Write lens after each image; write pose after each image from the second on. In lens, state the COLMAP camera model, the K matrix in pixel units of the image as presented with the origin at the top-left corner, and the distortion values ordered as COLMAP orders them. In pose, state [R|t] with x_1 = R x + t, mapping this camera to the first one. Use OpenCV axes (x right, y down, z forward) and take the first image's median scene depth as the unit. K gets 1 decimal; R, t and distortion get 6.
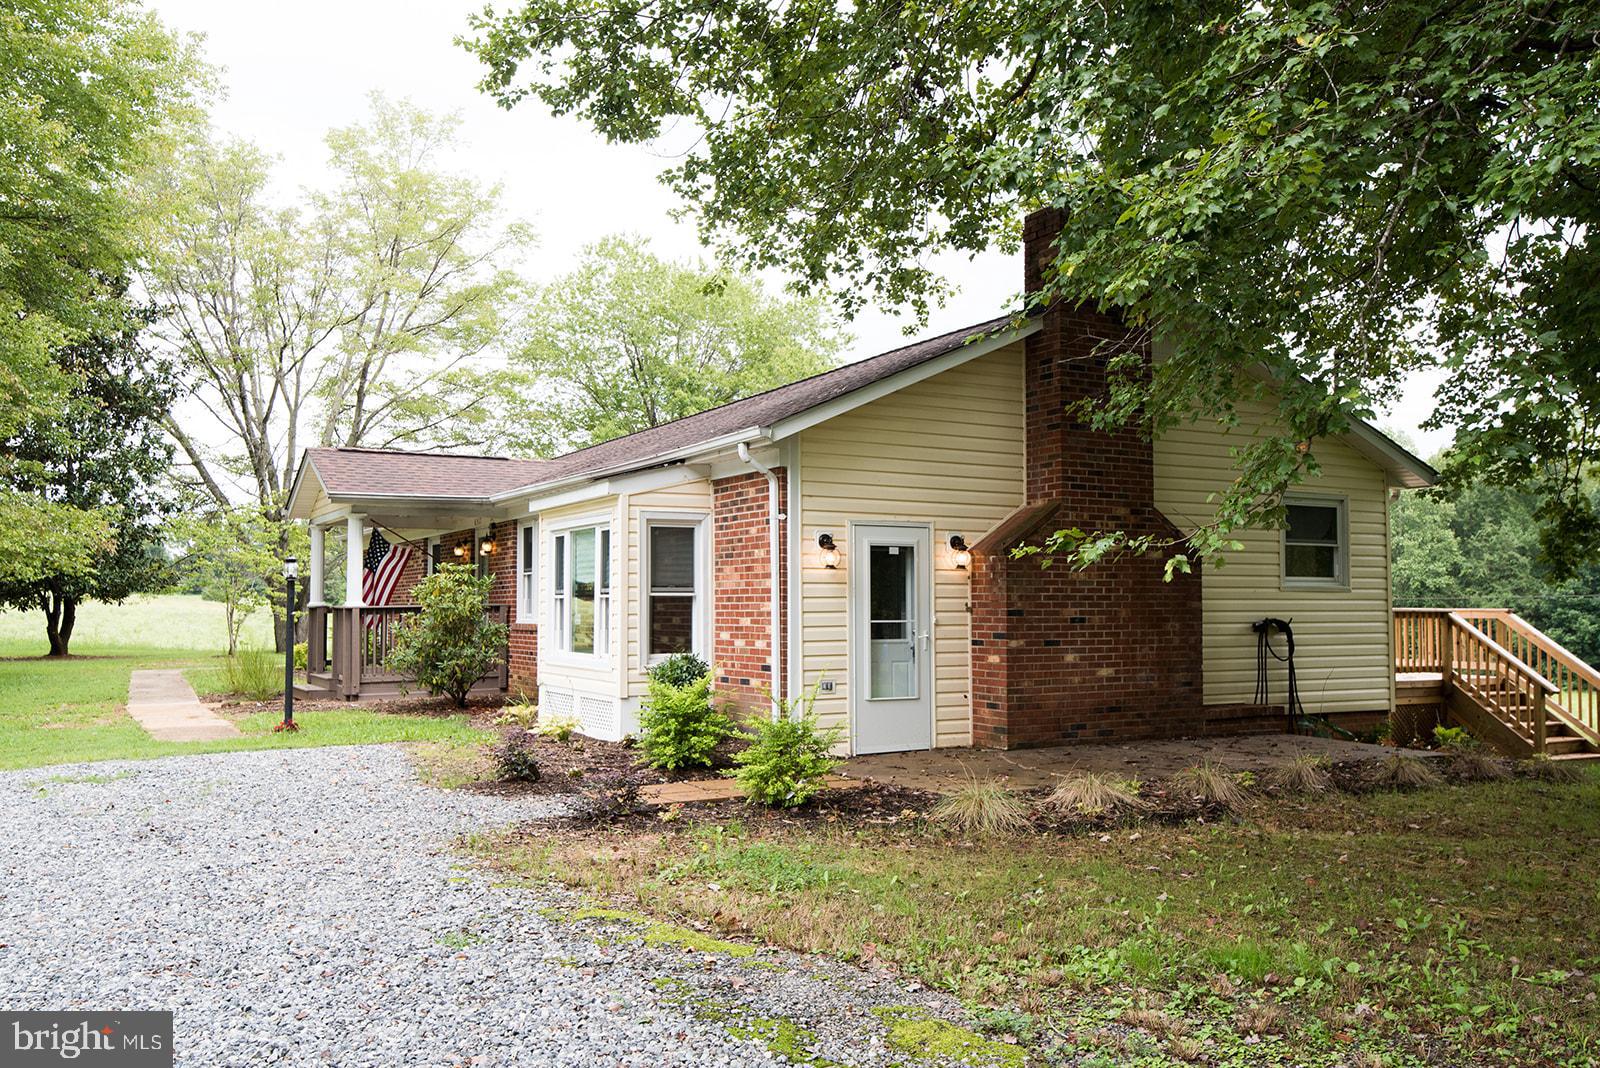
lens RADIAL K [[1289.3, 0, 795.4], [0, 1289.3, 550.8], [0, 0, 1]] dist [0.048300, 0.004480]
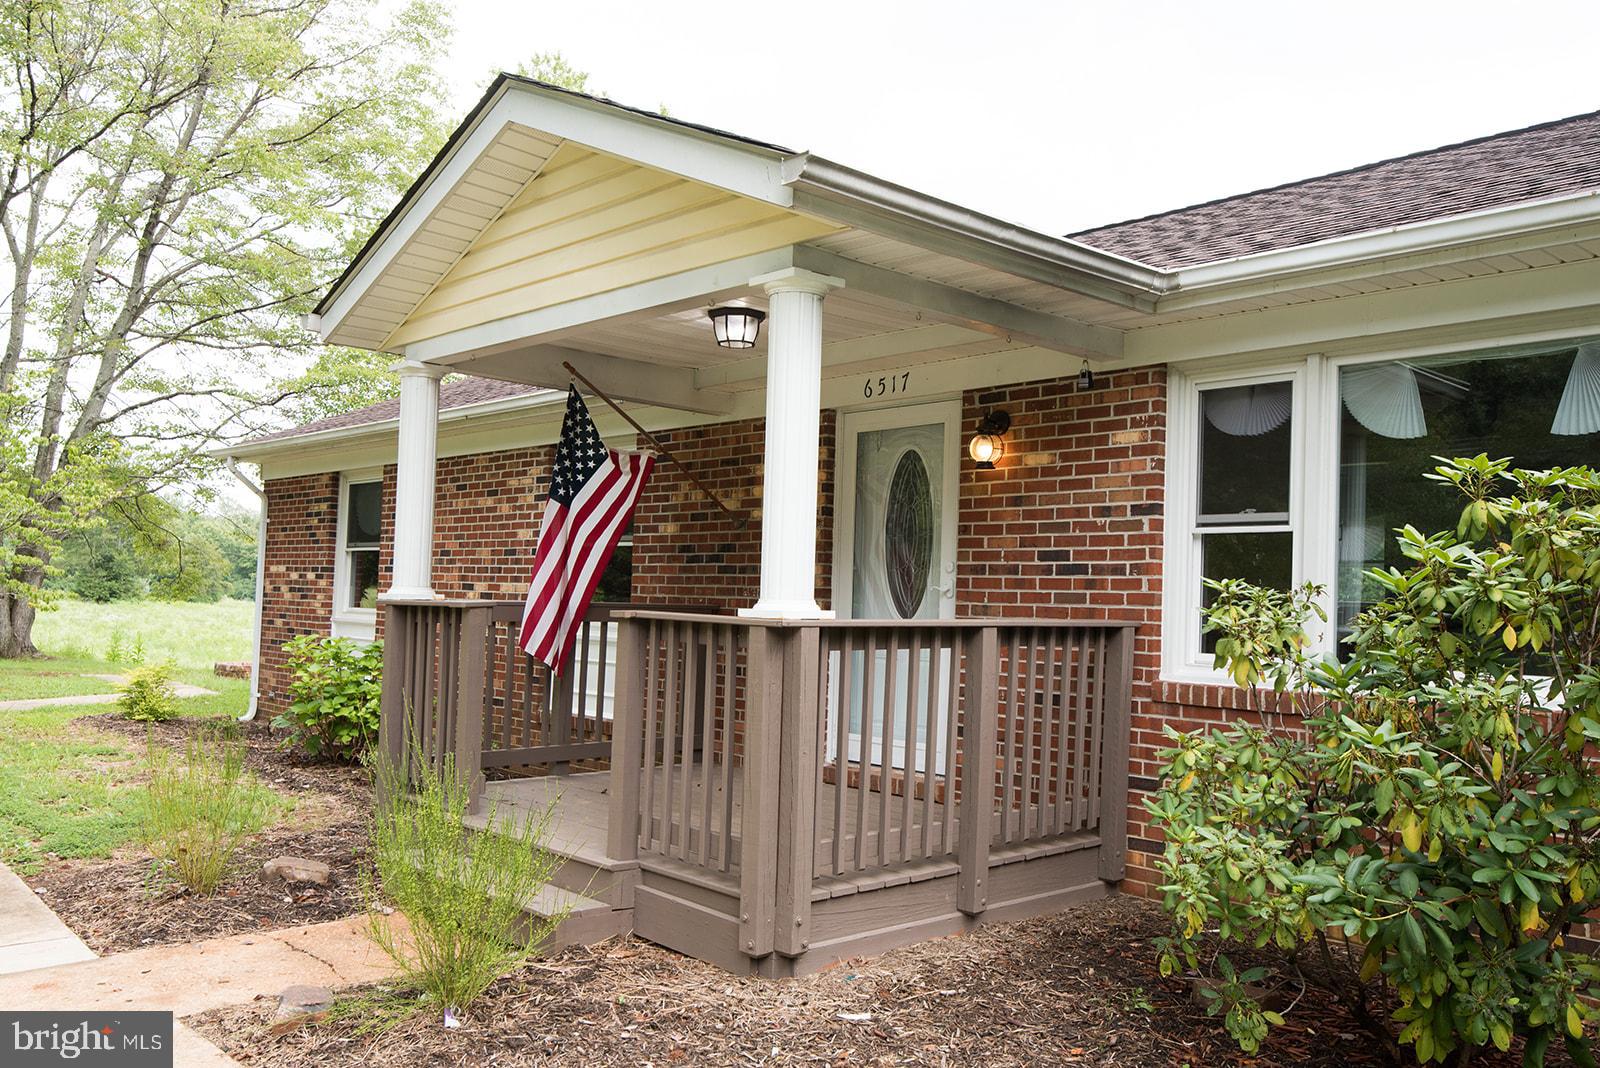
lens RADIAL K [[1289.3, 0, 795.4], [0, 1289.3, 550.8], [0, 0, 1]] dist [0.048300, 0.004480]
pose [[0.972392, 0.041730, 0.229592, -0.341747], [-0.043413, 0.999055, 0.002282, 0.023680], [-0.229279, -0.012186, 0.973284, 0.629542]]
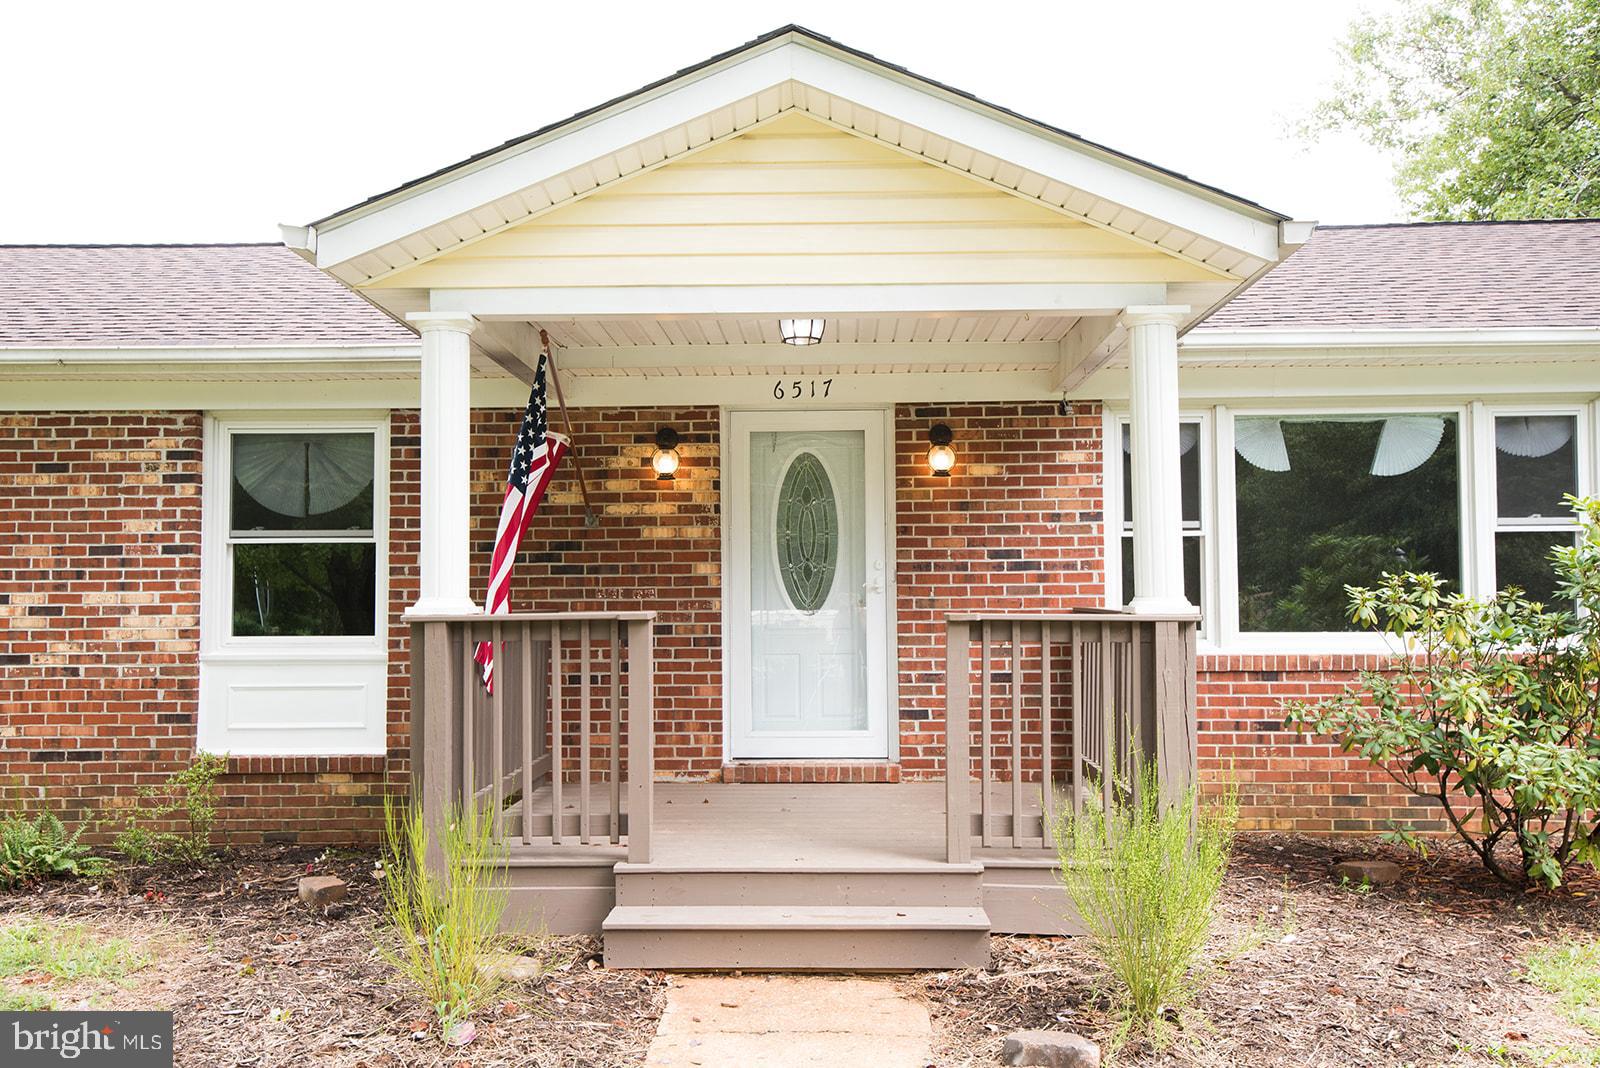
lens RADIAL K [[1289.3, 0, 795.4], [0, 1289.3, 550.8], [0, 0, 1]] dist [0.048300, 0.004480]
pose [[0.520826, 0.035988, 0.852904, -0.549670], [-0.033553, 0.999202, -0.021671, 0.031764], [-0.853003, -0.017331, 0.521618, 0.779894]]
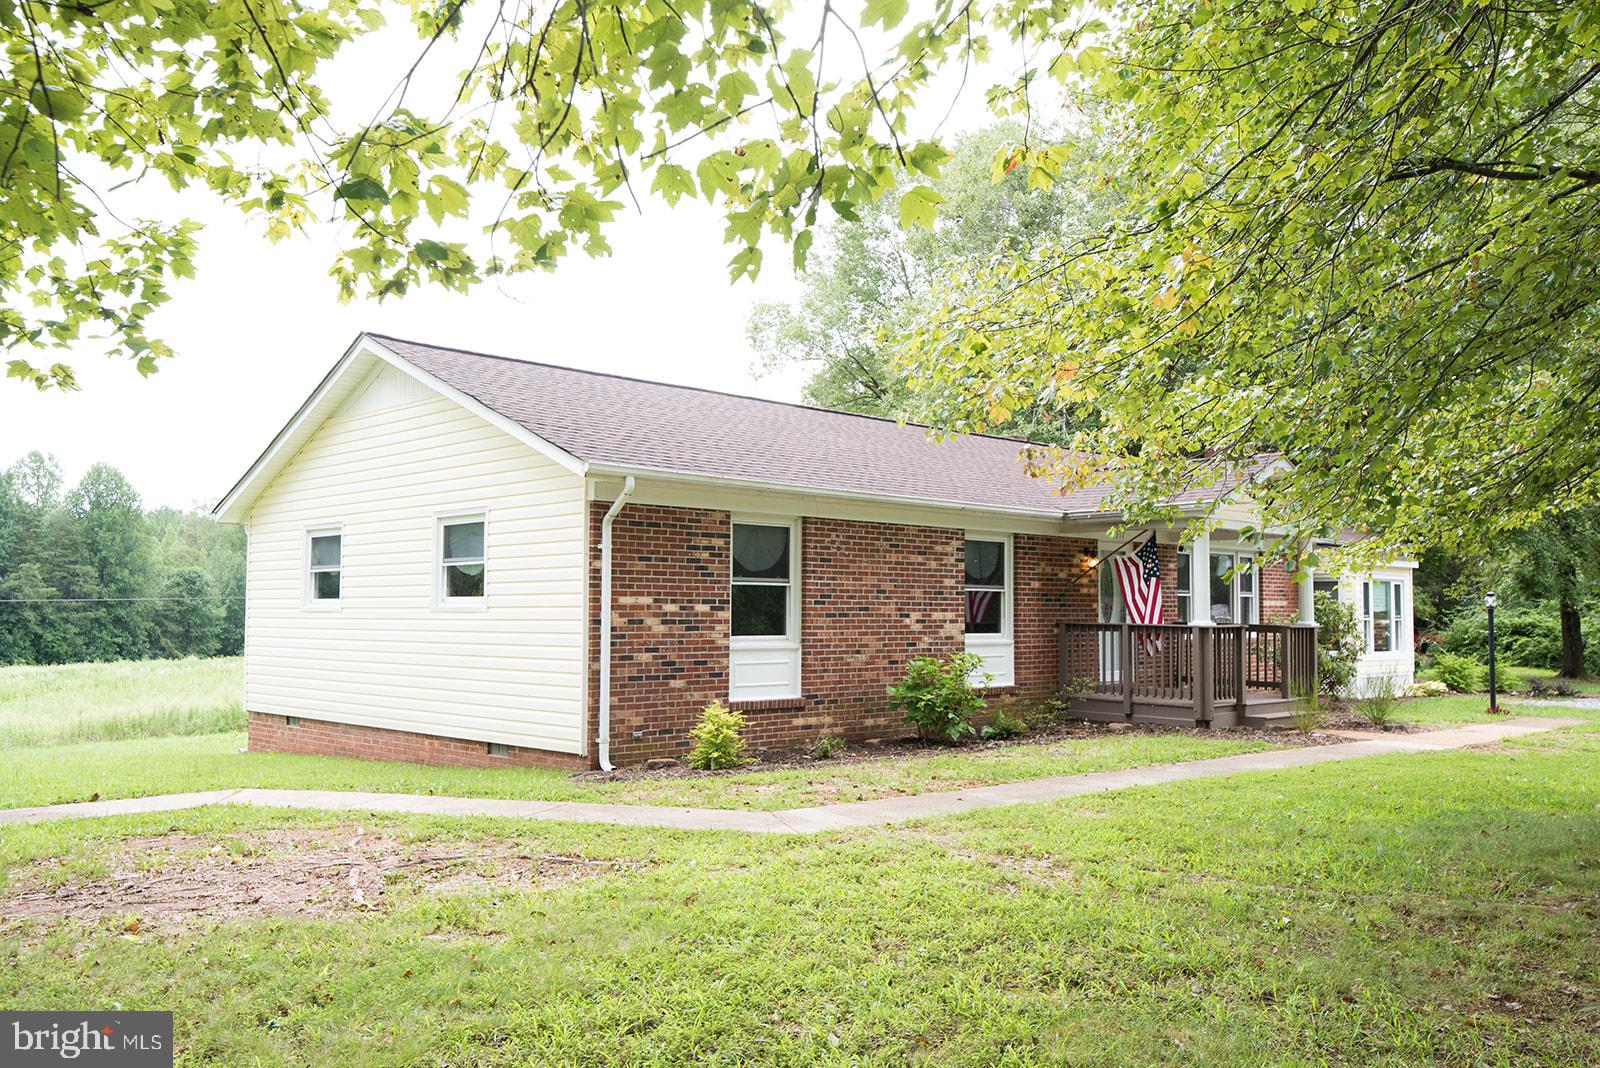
lens RADIAL K [[1289.3, 0, 795.4], [0, 1289.3, 550.8], [0, 0, 1]] dist [0.048300, 0.004480]
pose [[-0.256333, 0.046097, 0.965489, -1.068763], [-0.048054, 0.997019, -0.060360, 0.056092], [-0.965393, -0.061868, -0.253354, 1.425873]]
